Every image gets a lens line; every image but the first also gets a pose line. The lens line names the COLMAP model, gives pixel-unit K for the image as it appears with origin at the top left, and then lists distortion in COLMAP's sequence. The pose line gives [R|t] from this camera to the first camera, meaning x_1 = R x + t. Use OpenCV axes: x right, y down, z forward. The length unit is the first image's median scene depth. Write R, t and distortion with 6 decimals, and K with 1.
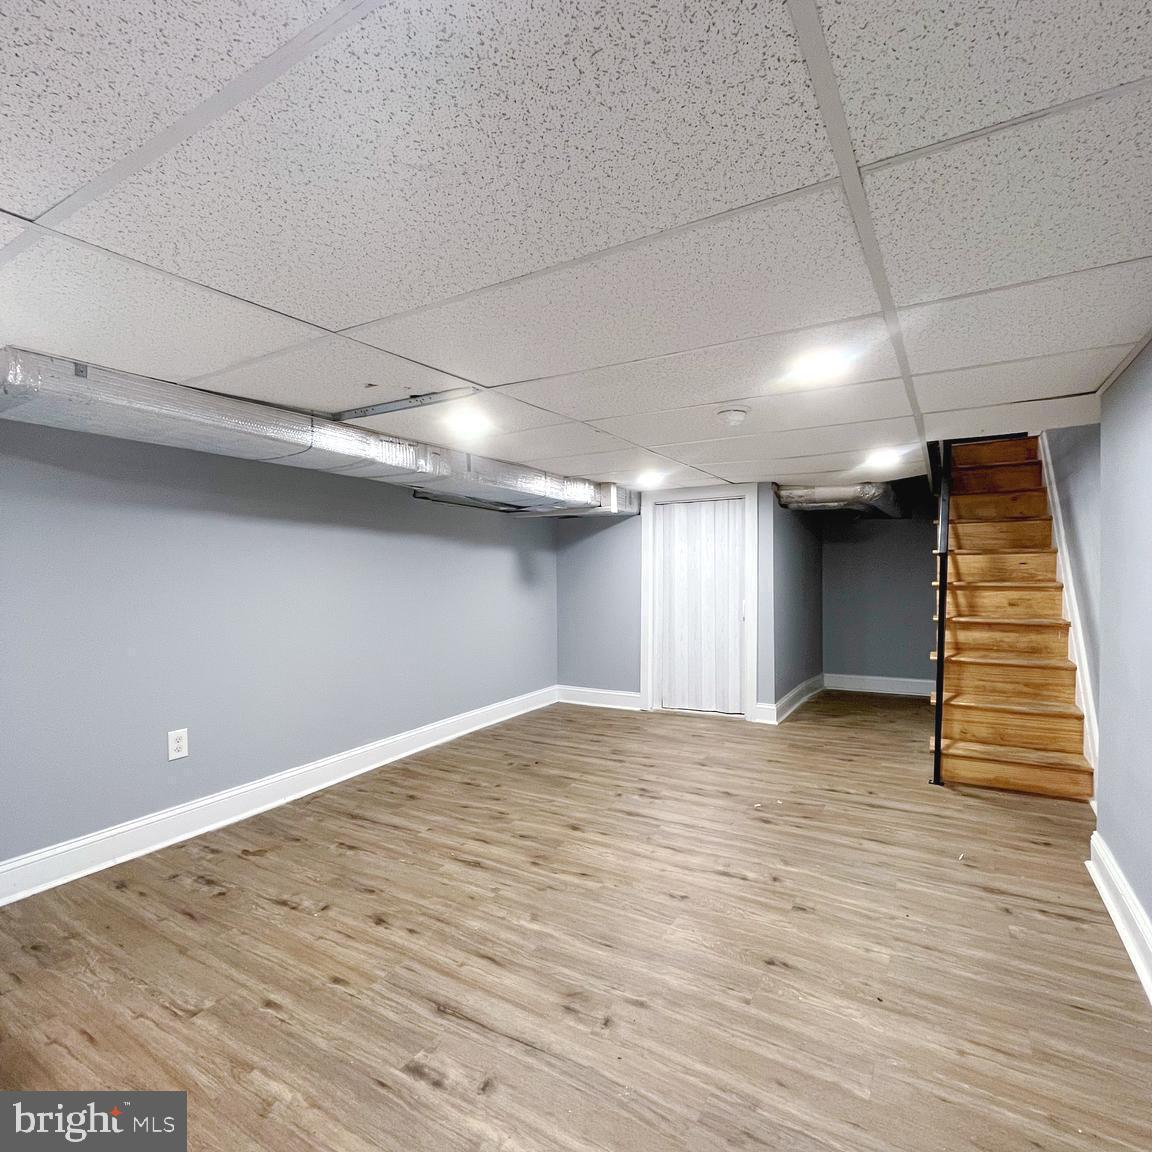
lens RADIAL K [[628.0, 0, 577.5], [0, 628.0, 579.7], [0, 0, 1]] dist [-0.001032, -0.000157]
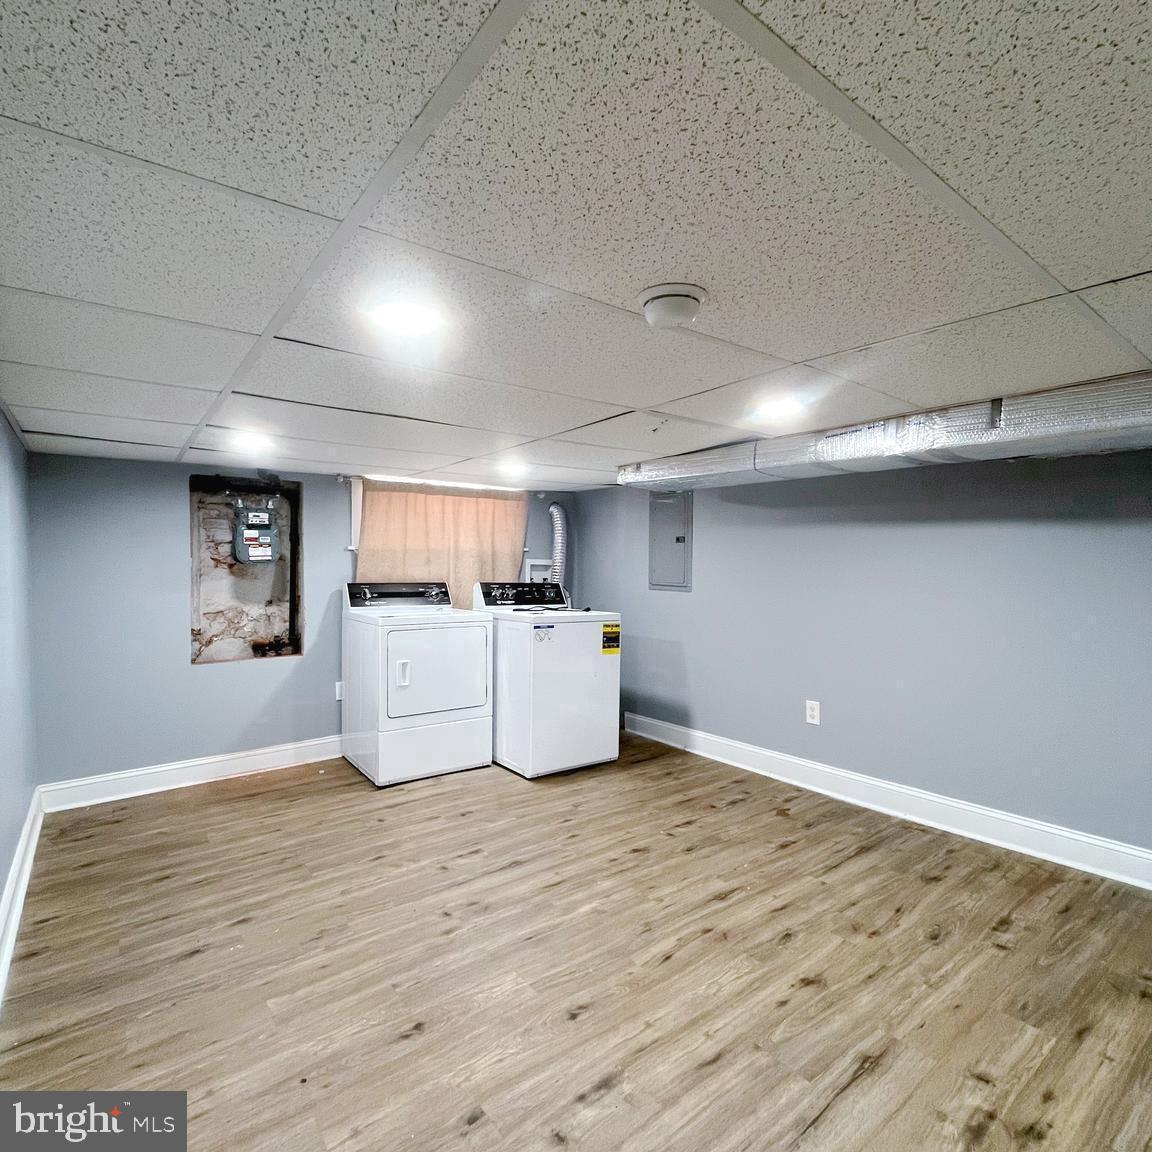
lens RADIAL K [[628.0, 0, 576.4], [0, 628.0, 567.1], [0, 0, 1]] dist [-0.001032, -0.000157]
pose [[-0.367868, 0.022147, -0.929614, 0.741972], [-0.009579, 0.999573, 0.027605, -0.063529], [0.929829, 0.019059, -0.367499, 1.075839]]
